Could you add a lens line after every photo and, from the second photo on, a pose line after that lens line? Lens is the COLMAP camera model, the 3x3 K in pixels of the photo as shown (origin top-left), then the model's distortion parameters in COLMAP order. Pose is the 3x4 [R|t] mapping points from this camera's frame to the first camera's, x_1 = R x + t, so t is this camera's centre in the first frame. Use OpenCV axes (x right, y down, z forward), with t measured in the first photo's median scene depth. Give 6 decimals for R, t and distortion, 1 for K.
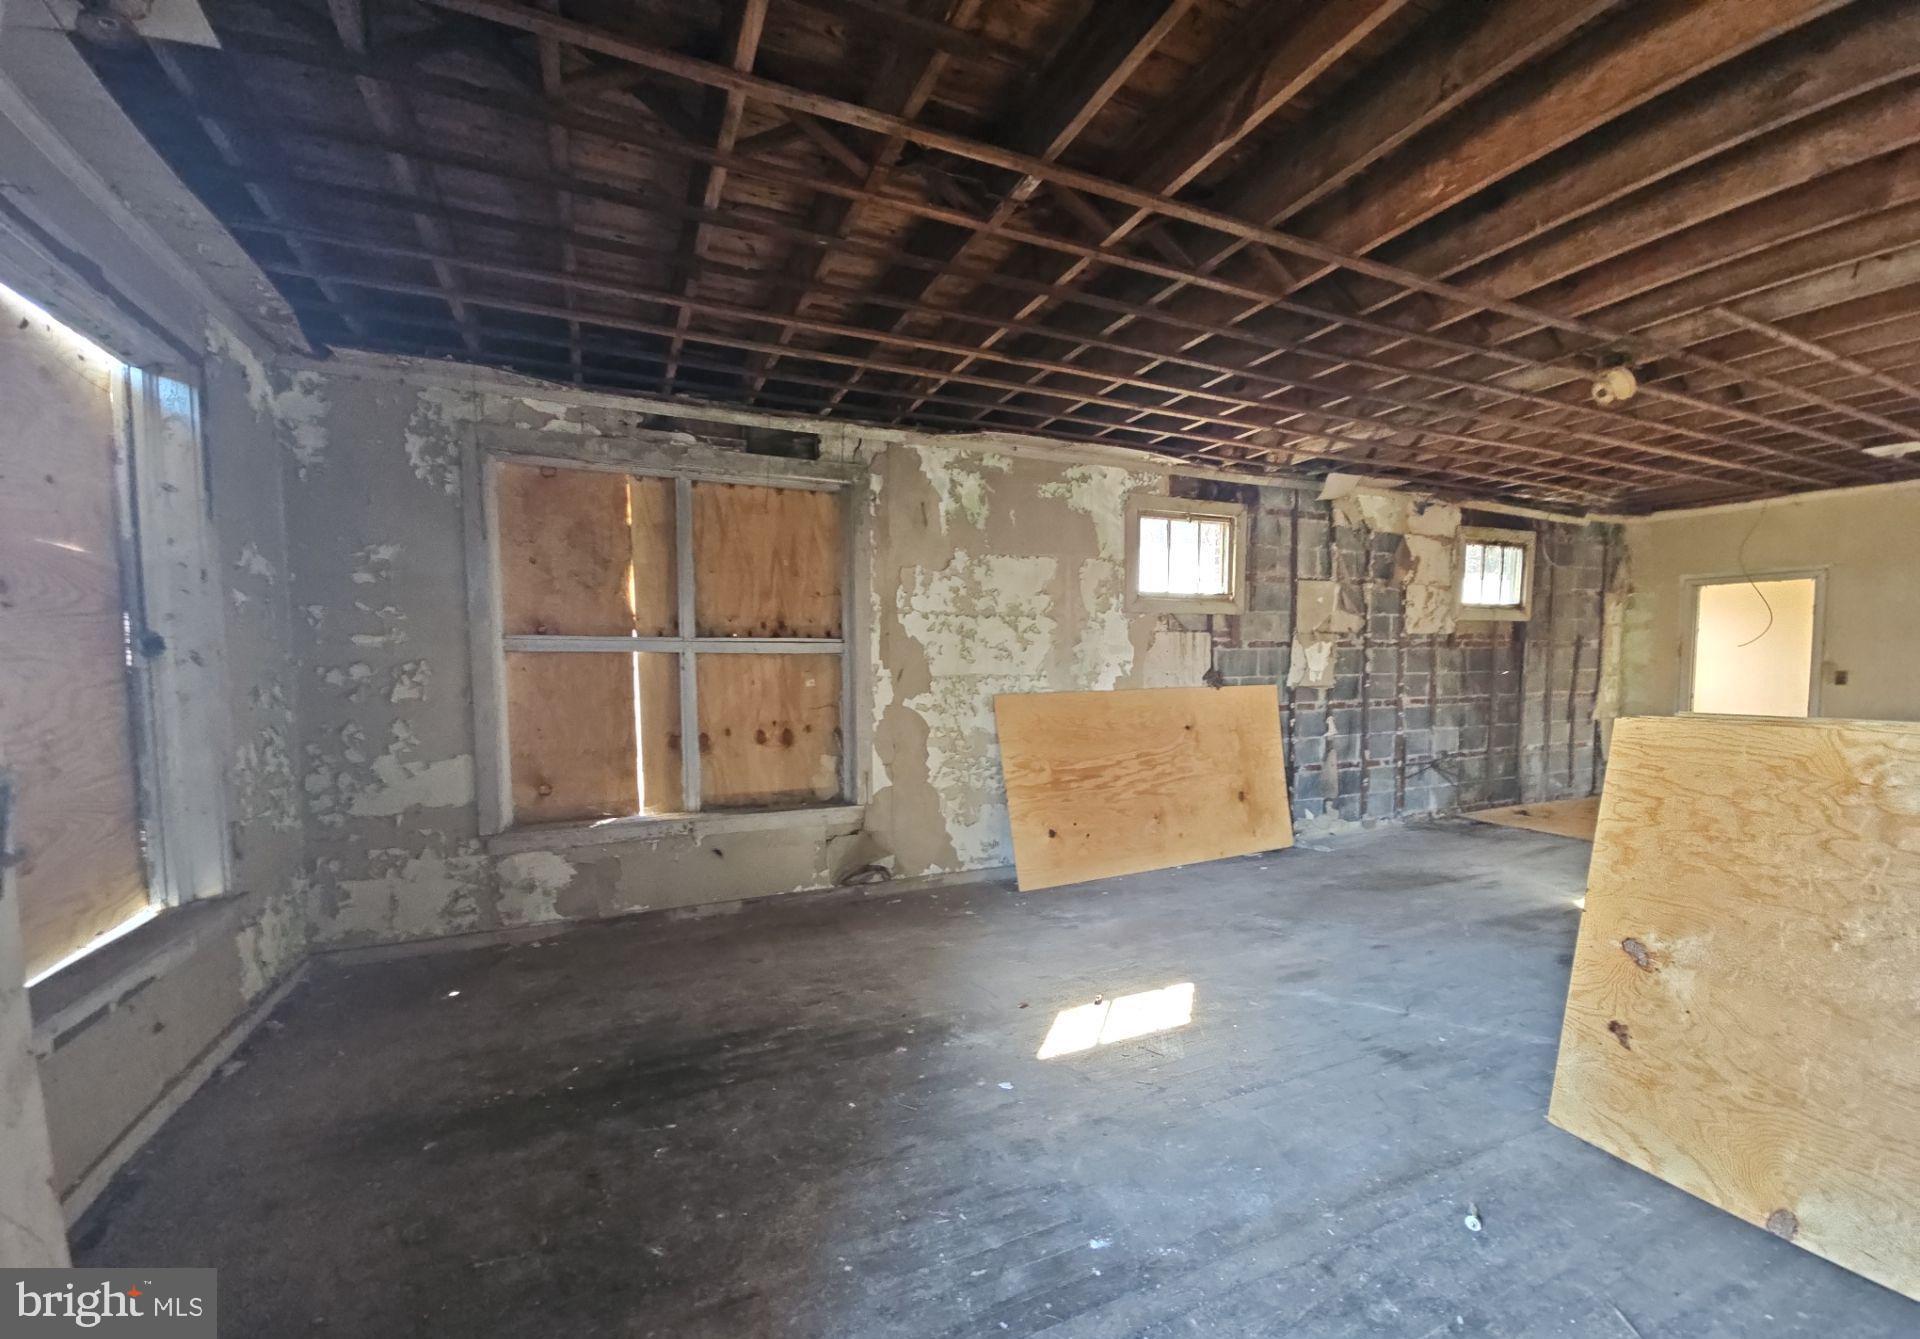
lens RADIAL K [[780.9, 0, 951.7], [0, 780.9, 716.3], [0, 0, 1]] dist [0.003657, -0.005755]
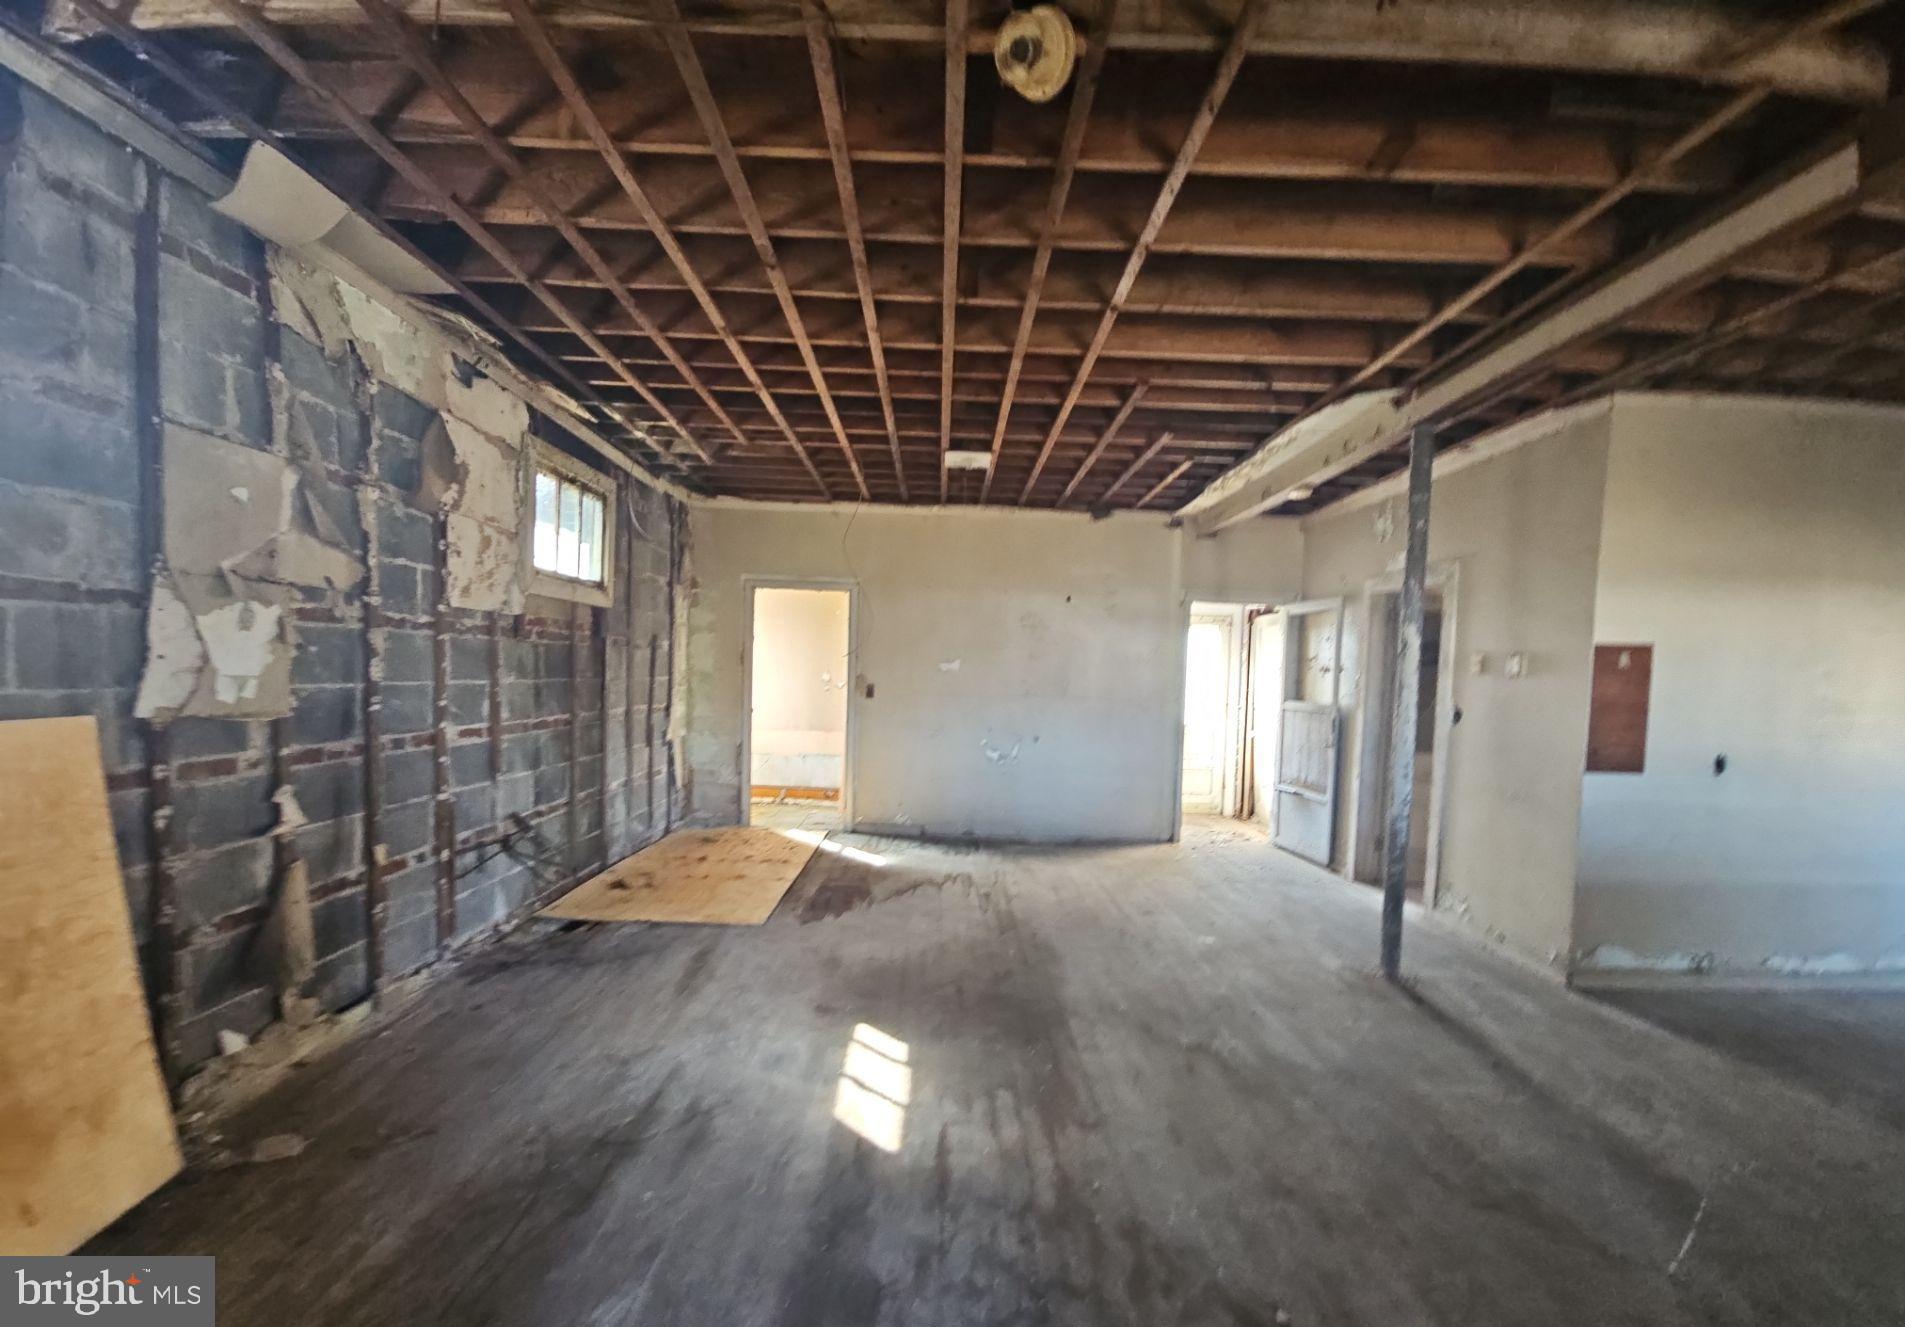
lens RADIAL K [[774.8, 0, 953.2], [0, 774.8, 715.7], [0, 0, 1]] dist [0.003657, -0.005755]
pose [[0.389350, -0.029421, 0.920620, 0.285621], [0.028364, 0.999399, 0.019943, -0.040588], [-0.920653, 0.018348, 0.389950, 0.596079]]
